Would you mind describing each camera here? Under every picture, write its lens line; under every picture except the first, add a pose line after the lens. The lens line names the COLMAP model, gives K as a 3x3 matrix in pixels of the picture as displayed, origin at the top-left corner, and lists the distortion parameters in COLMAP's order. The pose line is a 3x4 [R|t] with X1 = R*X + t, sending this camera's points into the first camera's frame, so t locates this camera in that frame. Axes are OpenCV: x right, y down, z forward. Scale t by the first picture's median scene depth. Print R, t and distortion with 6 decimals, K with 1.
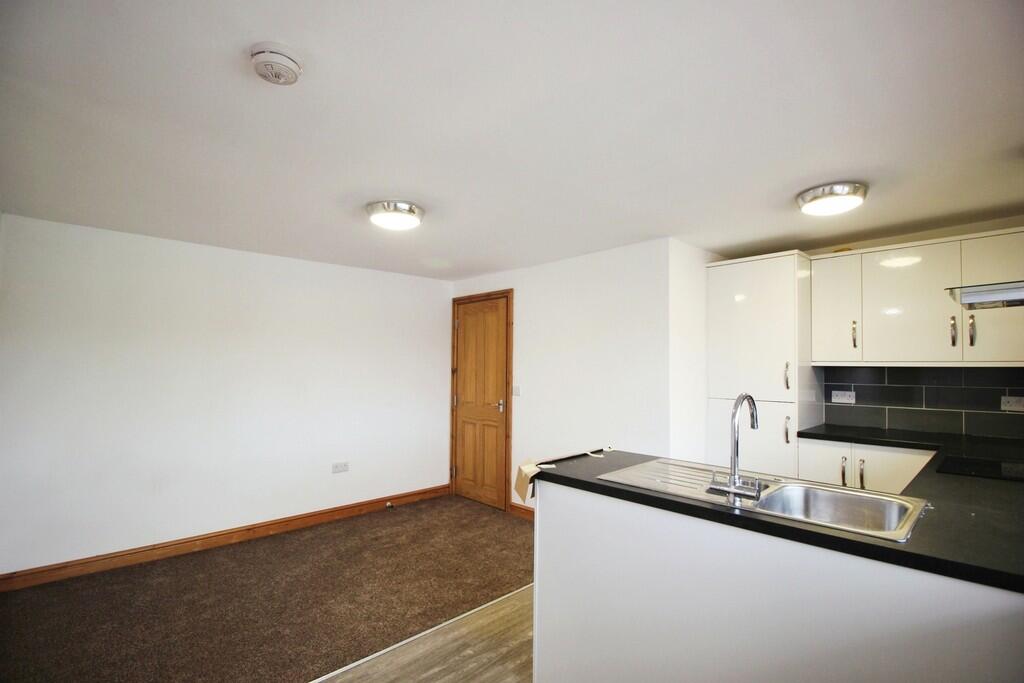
lens RADIAL K [[487.5, 0, 512.0], [0, 487.5, 341.5], [0, 0, 1]] dist [0.000290, 0.000215]
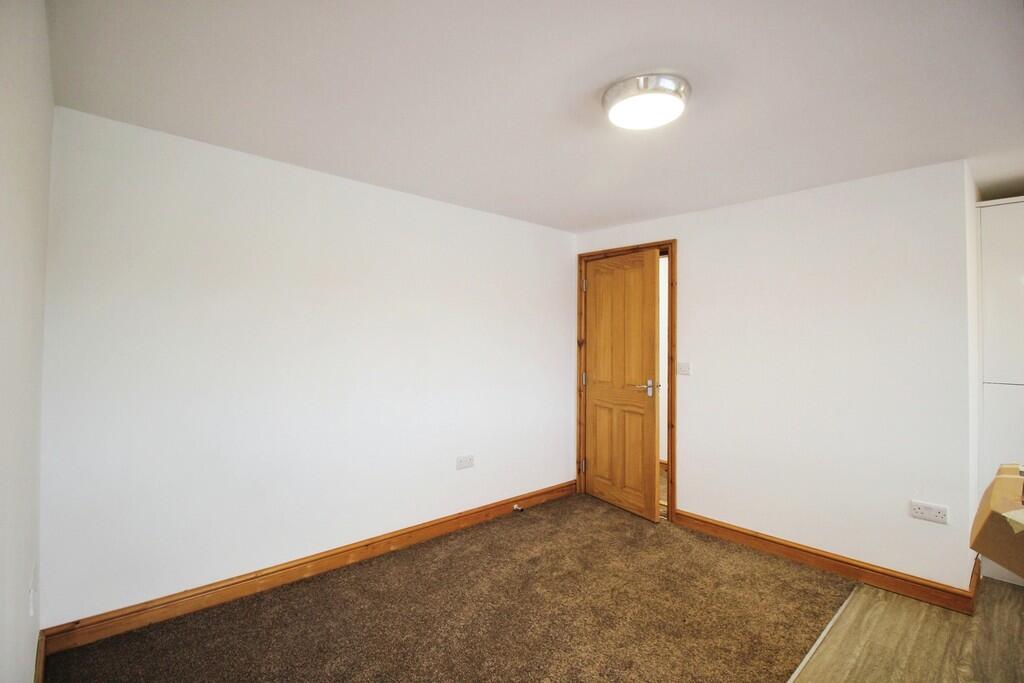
lens RADIAL K [[480.1, 0, 512.0], [0, 480.1, 341.5], [0, 0, 1]] dist [-0.000187, -0.000055]
pose [[0.999648, 0.017914, -0.019572, -0.243648], [-0.016965, 0.998722, 0.047616, 0.023670], [0.020400, -0.047267, 0.998674, 0.217958]]
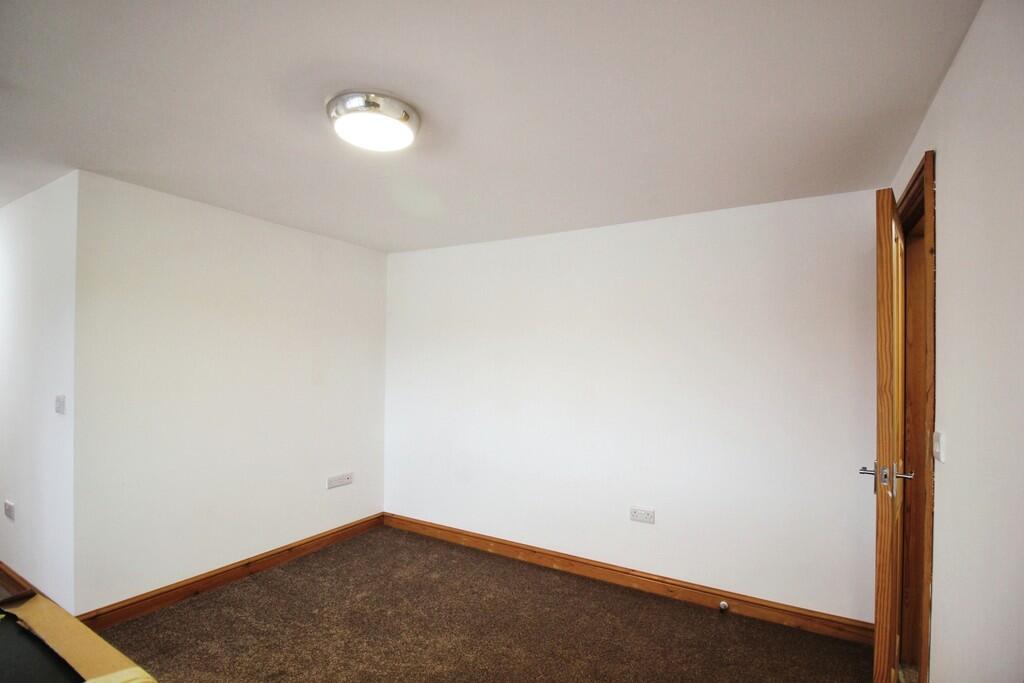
lens RADIAL K [[481.5, 0, 513.1], [0, 481.5, 361.5], [0, 0, 1]] dist [0.000151, 0.000004]
pose [[0.259180, -0.002821, -0.965825, 0.237131], [0.041522, 0.999104, 0.008224, 0.025628], [0.964936, -0.042235, 0.259065, 0.603872]]
